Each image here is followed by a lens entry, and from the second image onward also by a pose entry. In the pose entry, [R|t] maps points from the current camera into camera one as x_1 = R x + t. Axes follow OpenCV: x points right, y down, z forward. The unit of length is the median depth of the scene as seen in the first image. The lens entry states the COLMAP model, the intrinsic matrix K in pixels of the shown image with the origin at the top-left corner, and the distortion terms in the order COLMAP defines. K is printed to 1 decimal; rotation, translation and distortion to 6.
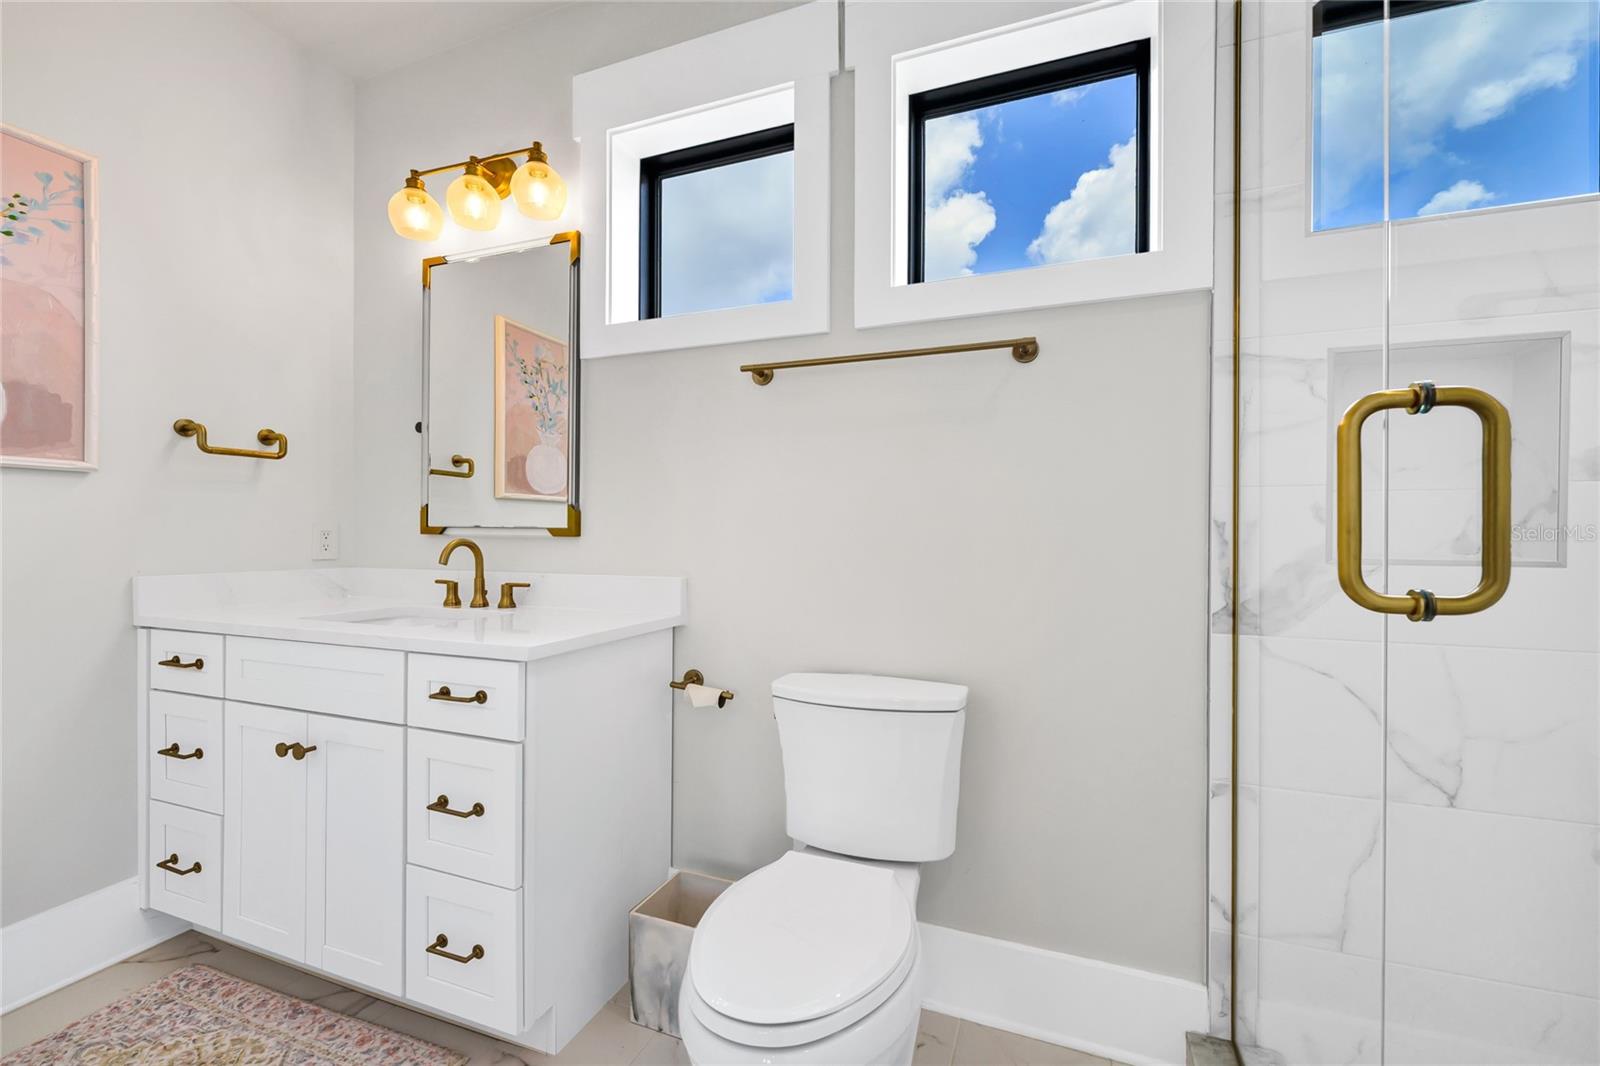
lens RADIAL K [[638.5, 0, 801.7], [0, 638.5, 536.9], [0, 0, 1]] dist [0.000127, -0.000155]
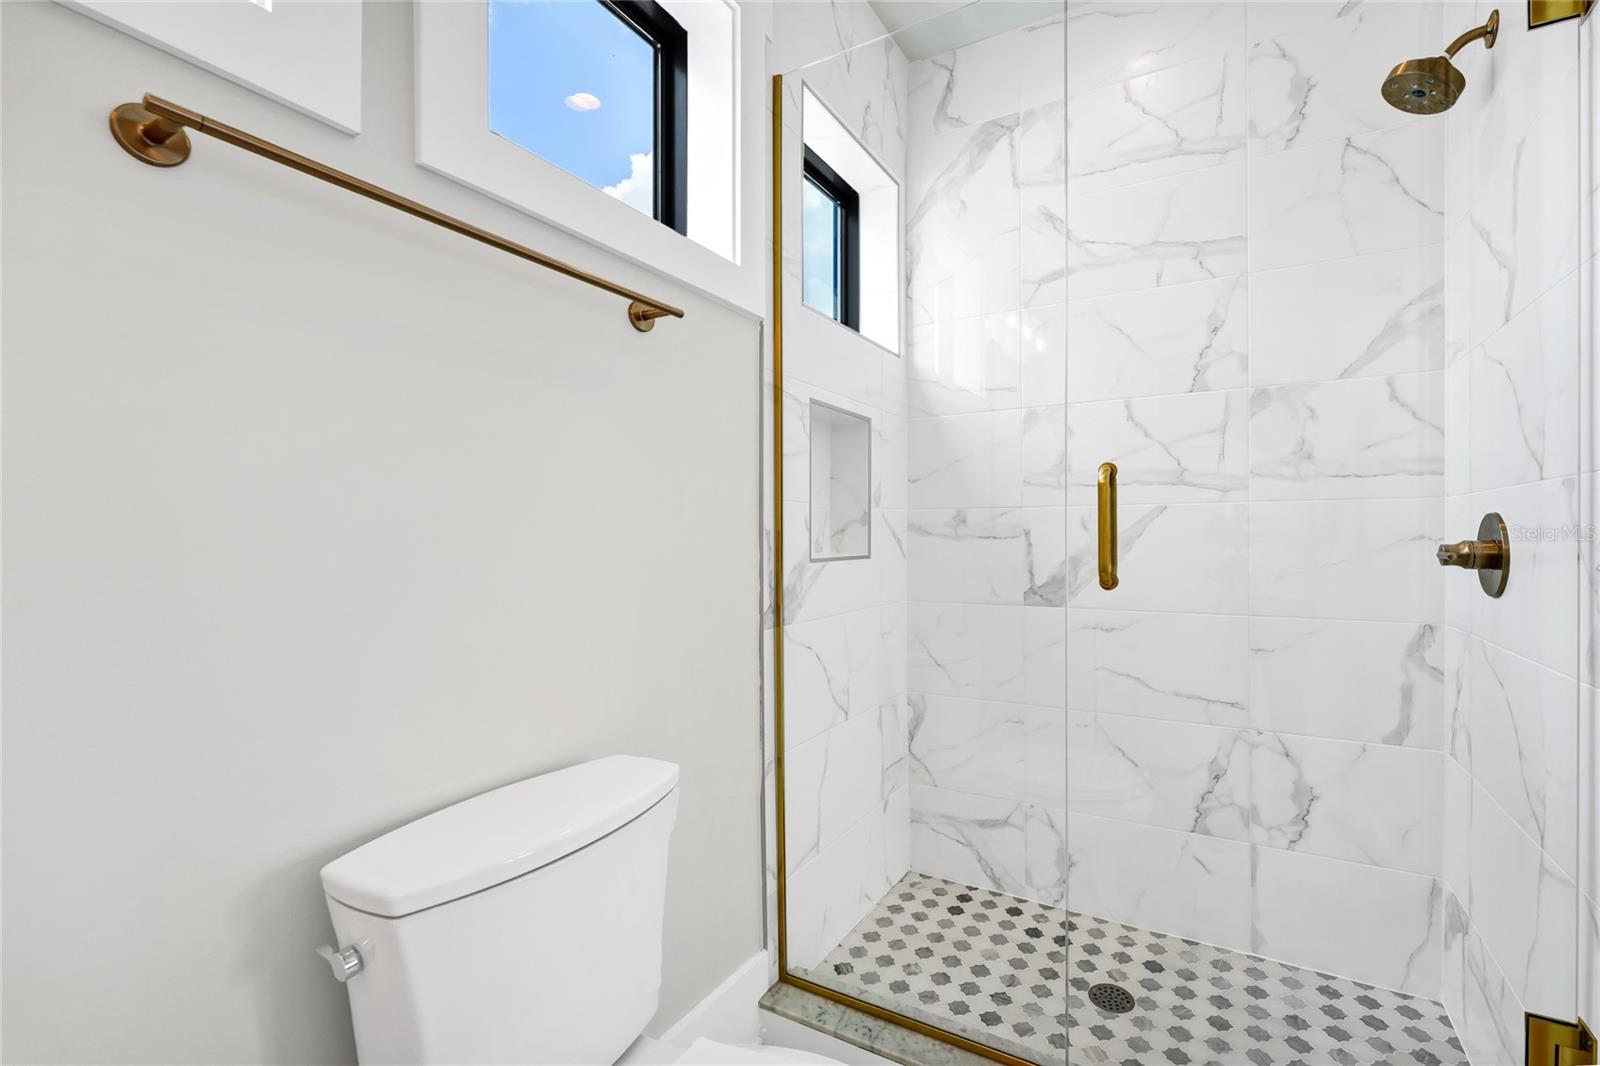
lens RADIAL K [[638.5, 0, 800.6], [0, 638.5, 529.7], [0, 0, 1]] dist [0.000127, -0.000155]
pose [[0.229789, -0.004810, 0.973229, -0.426250], [0.003127, 0.999986, 0.004204, -0.029117], [-0.973235, 0.002078, 0.229801, 0.686556]]
